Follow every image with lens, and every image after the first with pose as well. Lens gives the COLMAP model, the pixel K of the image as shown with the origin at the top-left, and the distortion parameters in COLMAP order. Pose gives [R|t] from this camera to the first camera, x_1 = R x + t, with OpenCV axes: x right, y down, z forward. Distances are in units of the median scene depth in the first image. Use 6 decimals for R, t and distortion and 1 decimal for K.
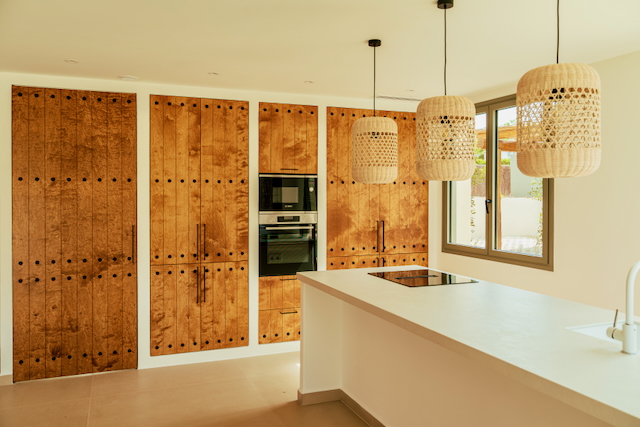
lens RADIAL K [[513.5, 0, 320.0], [0, 513.5, 201.9], [0, 0, 1]] dist [-0.001427, -0.001649]
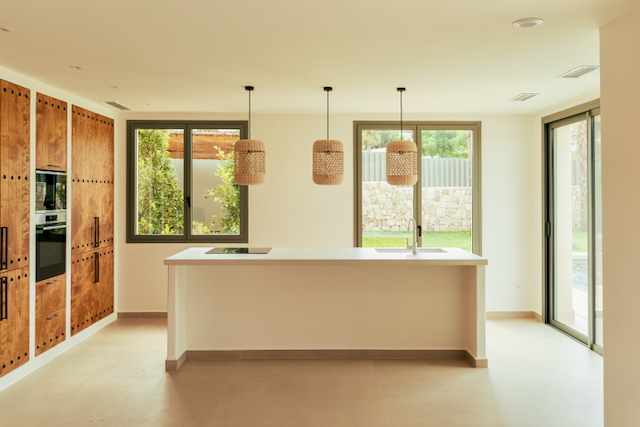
lens RADIAL K [[577.0, 0, 327.2], [0, 577.0, 190.4], [0, 0, 1]] dist [0.001976, 0.006535]
pose [[0.350198, 0.005150, 0.936662, -0.953820], [0.009251, 0.999917, -0.008956, -0.004411], [-0.936630, 0.011802, 0.350121, 0.161715]]
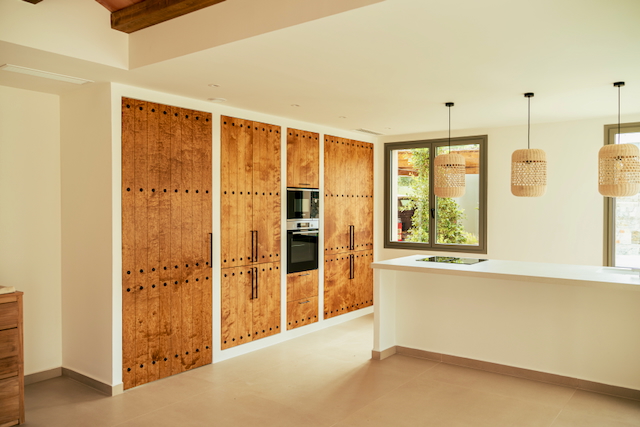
lens RADIAL K [[515.0, 0, 320.0], [0, 515.0, 213.5], [0, 0, 1]] dist [0.002939, 0.004493]
pose [[0.850064, -0.006940, 0.526634, -0.722673], [0.004552, 0.999973, 0.005830, -0.001409], [-0.526660, -0.002559, 0.850072, -0.059746]]
